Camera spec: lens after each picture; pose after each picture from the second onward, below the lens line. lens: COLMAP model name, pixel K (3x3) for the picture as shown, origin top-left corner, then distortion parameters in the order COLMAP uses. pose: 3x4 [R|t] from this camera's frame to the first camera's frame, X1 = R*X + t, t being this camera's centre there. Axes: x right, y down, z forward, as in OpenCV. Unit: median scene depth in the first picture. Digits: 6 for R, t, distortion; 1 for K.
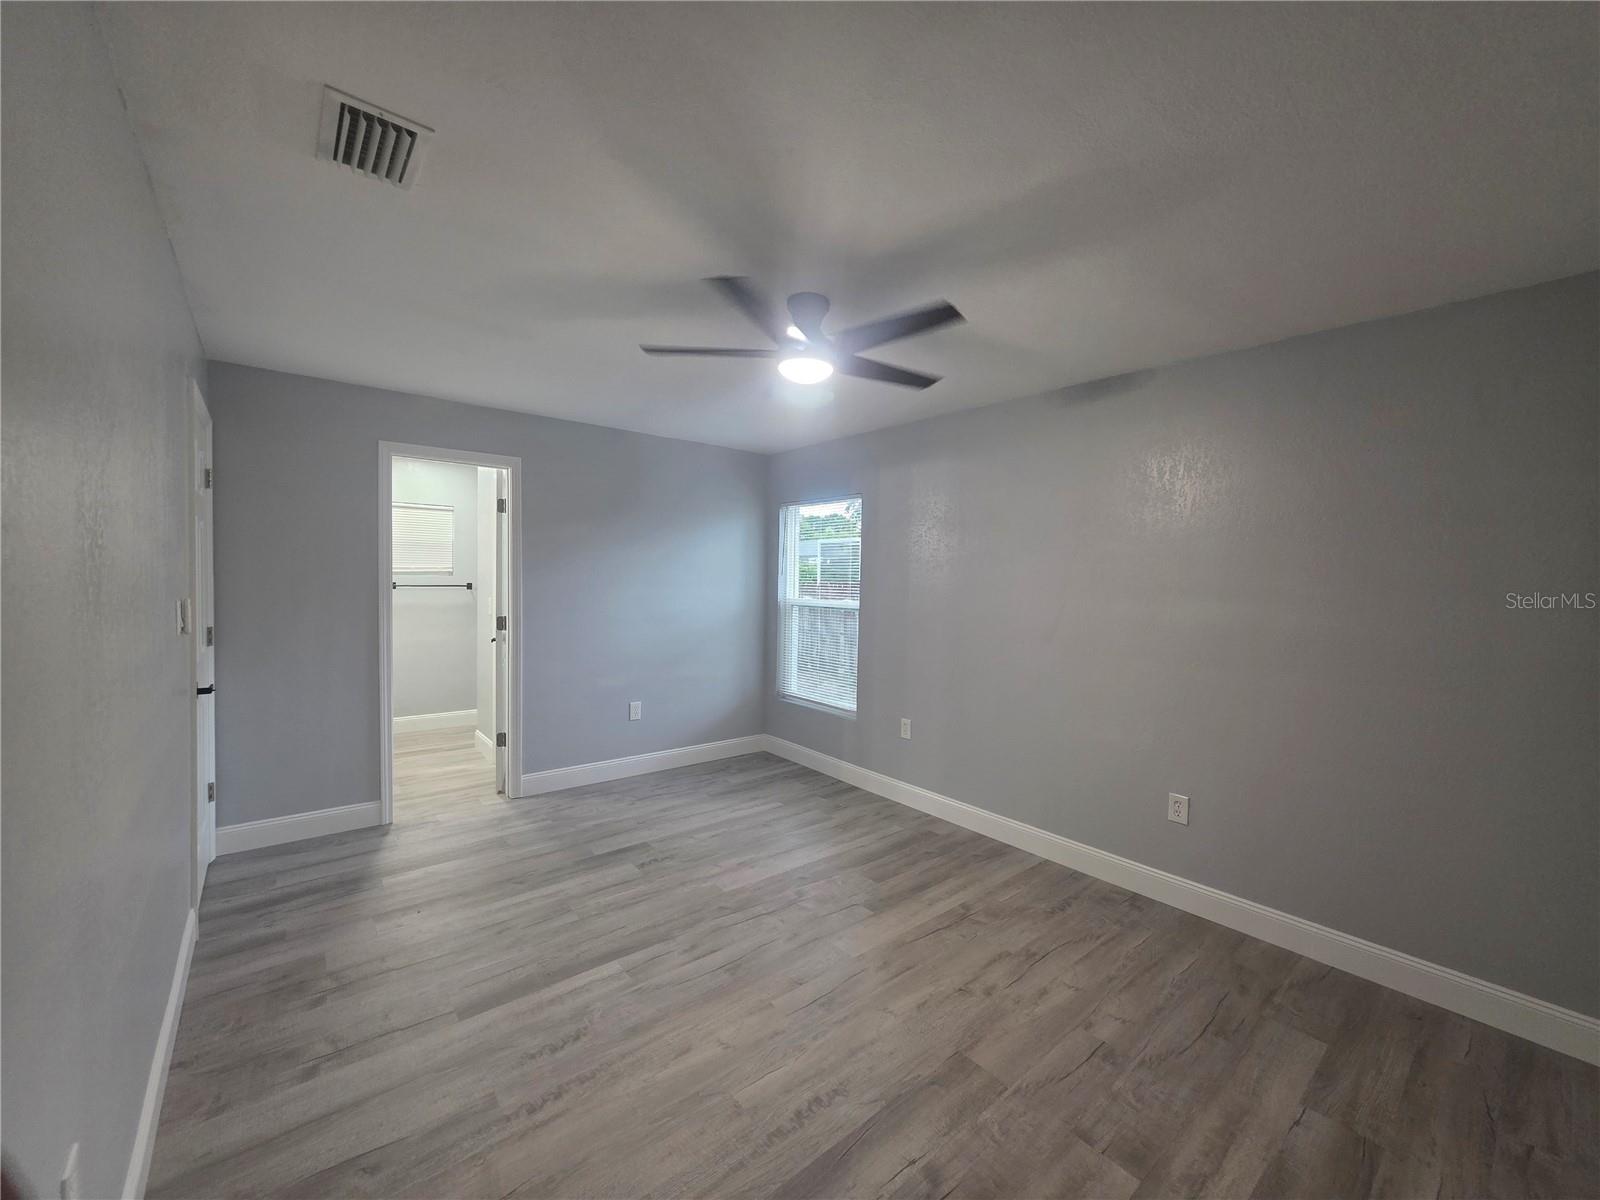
lens RADIAL K [[639.1, 0, 804.3], [0, 639.1, 593.5], [0, 0, 1]] dist [-0.001850, 0.000333]
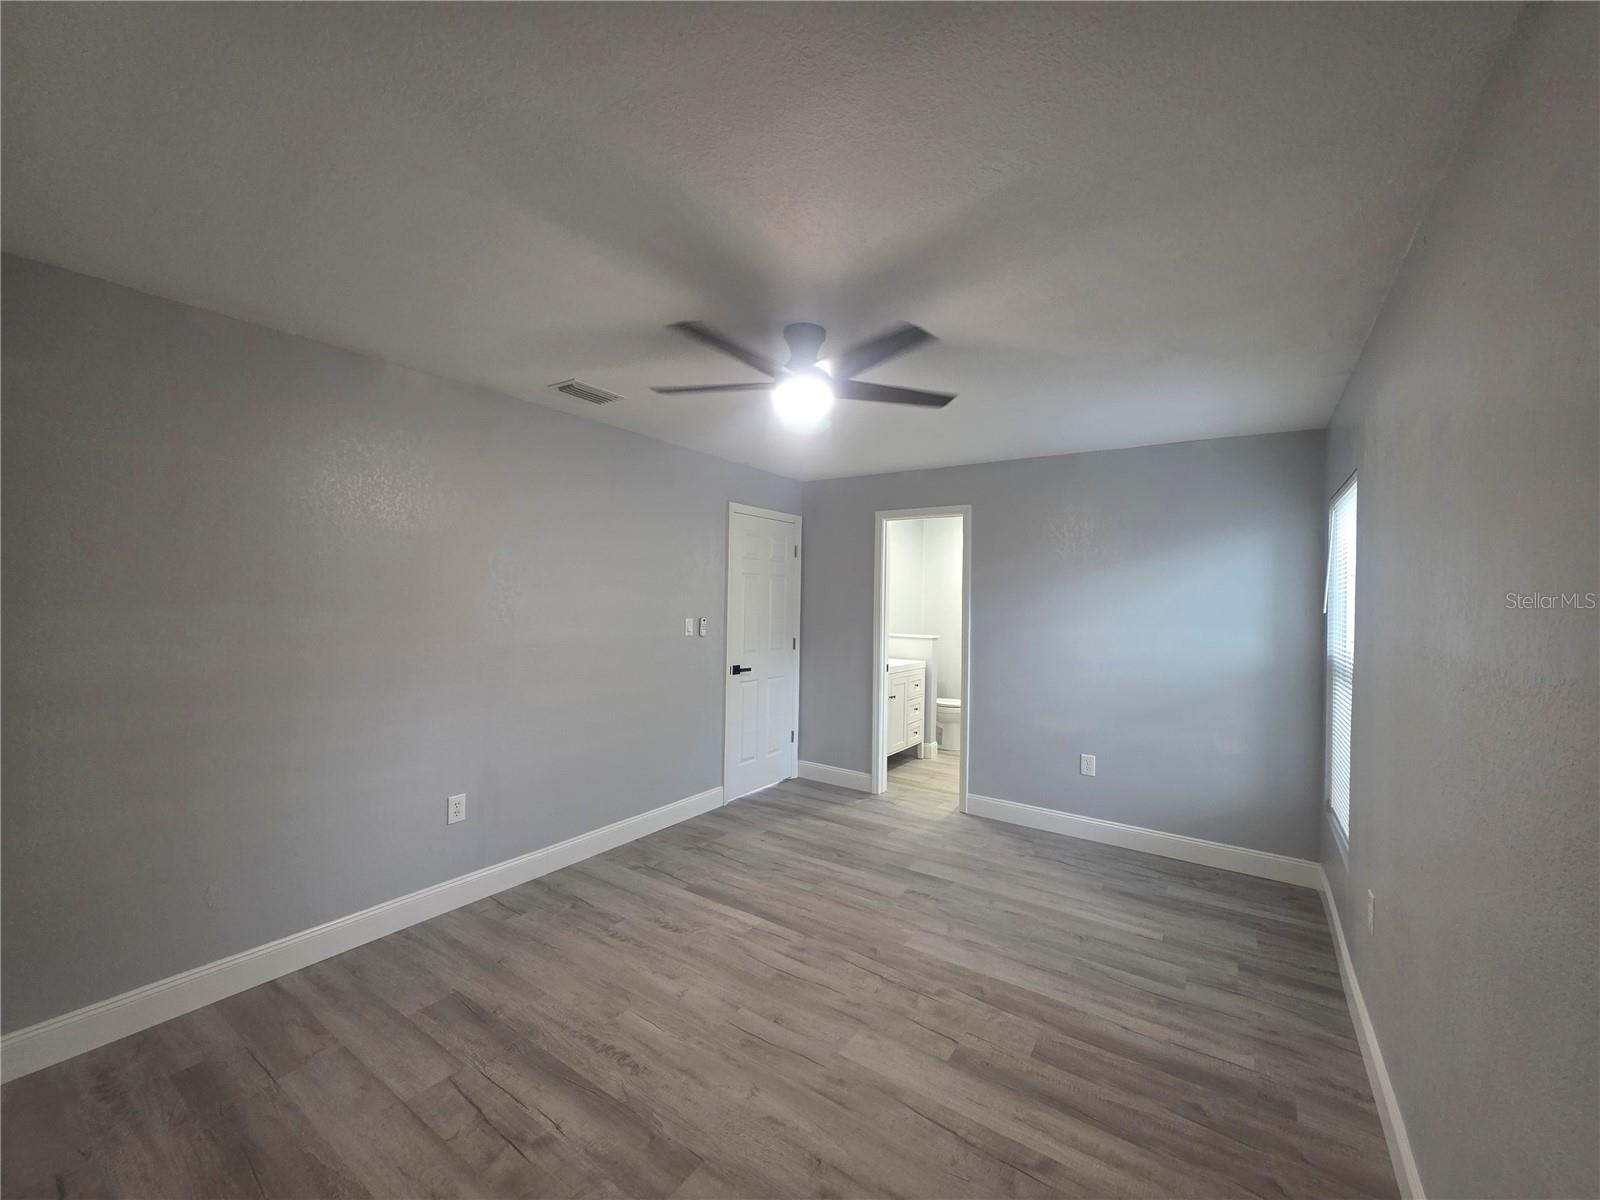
lens RADIAL K [[639.1, 0, 804.3], [0, 639.1, 593.5], [0, 0, 1]] dist [-0.001850, 0.000333]
pose [[0.274071, -0.021792, -0.961463, 0.717415], [-0.042885, 0.998472, -0.034855, -0.008214], [0.960753, 0.050785, 0.272717, 0.554201]]
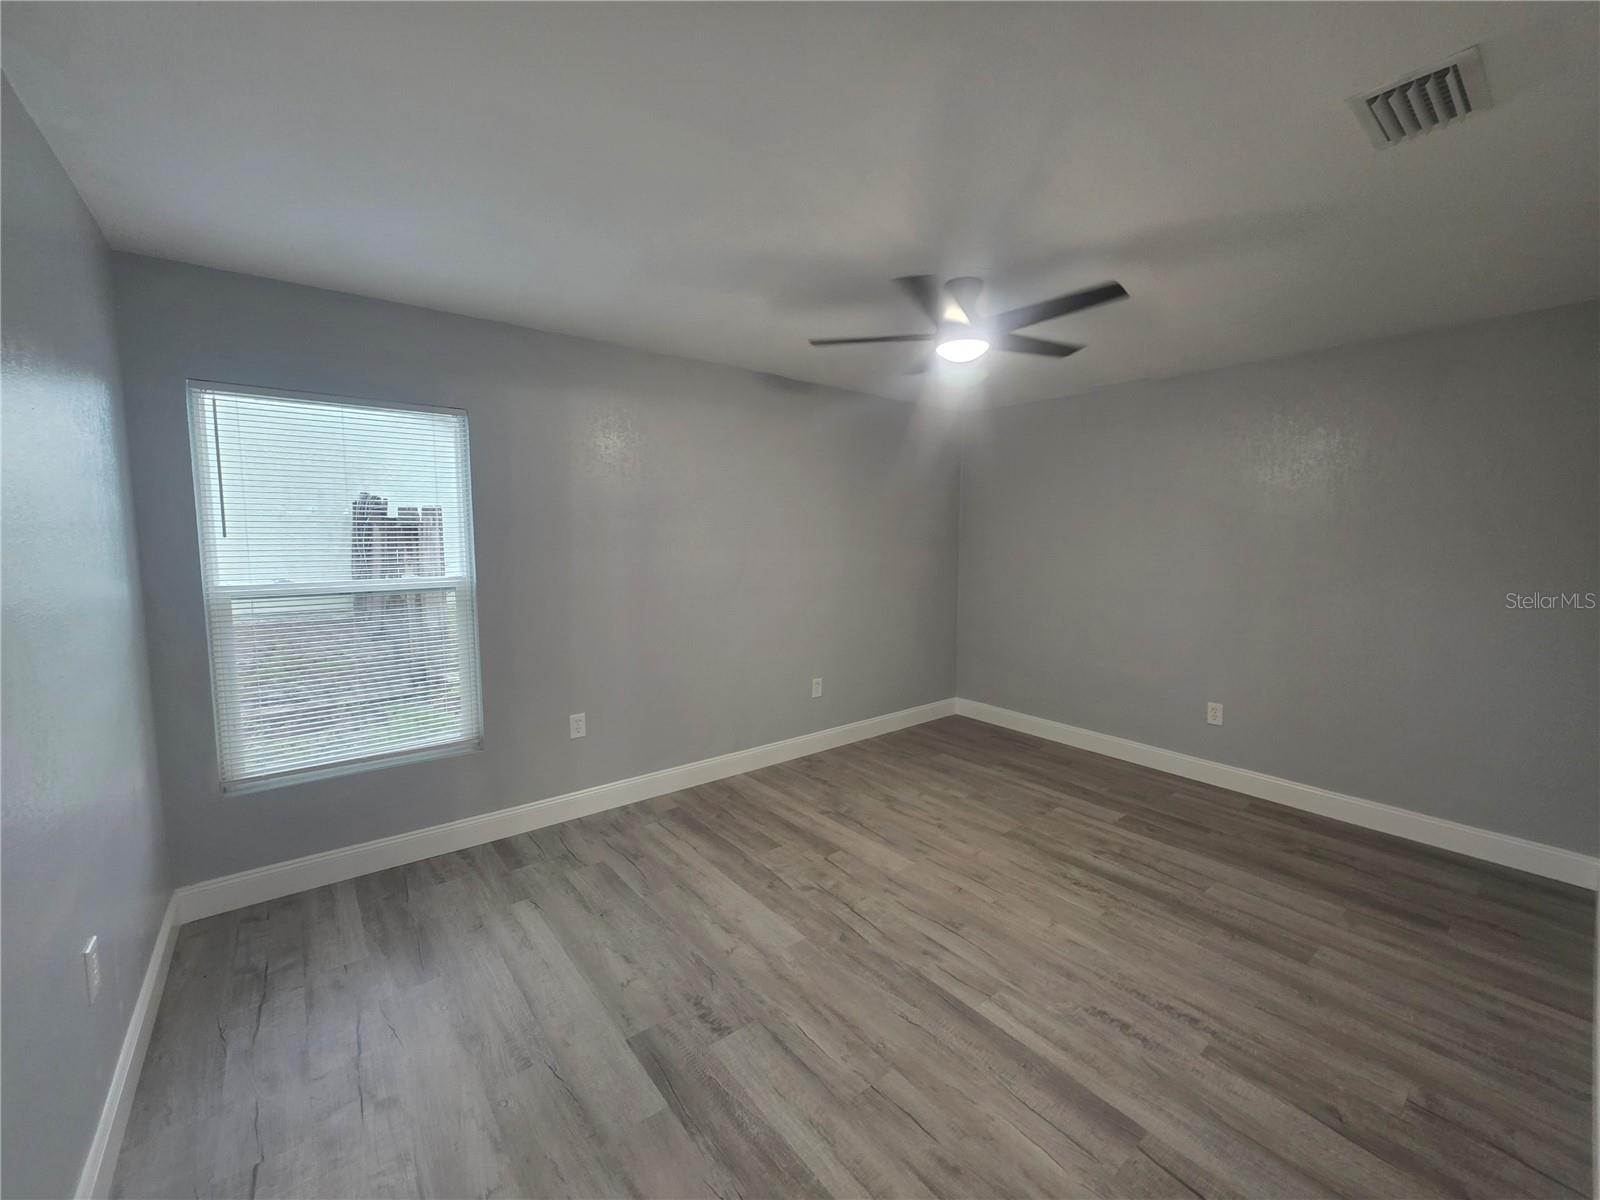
lens RADIAL K [[642.4, 0, 805.7], [0, 642.4, 598.4], [0, 0, 1]] dist [-0.000143, -0.000052]
pose [[0.017554, -0.122073, 0.992366, -0.838508], [0.025944, 0.992240, 0.121599, -0.053874], [-0.999509, 0.023611, 0.020585, 0.932273]]
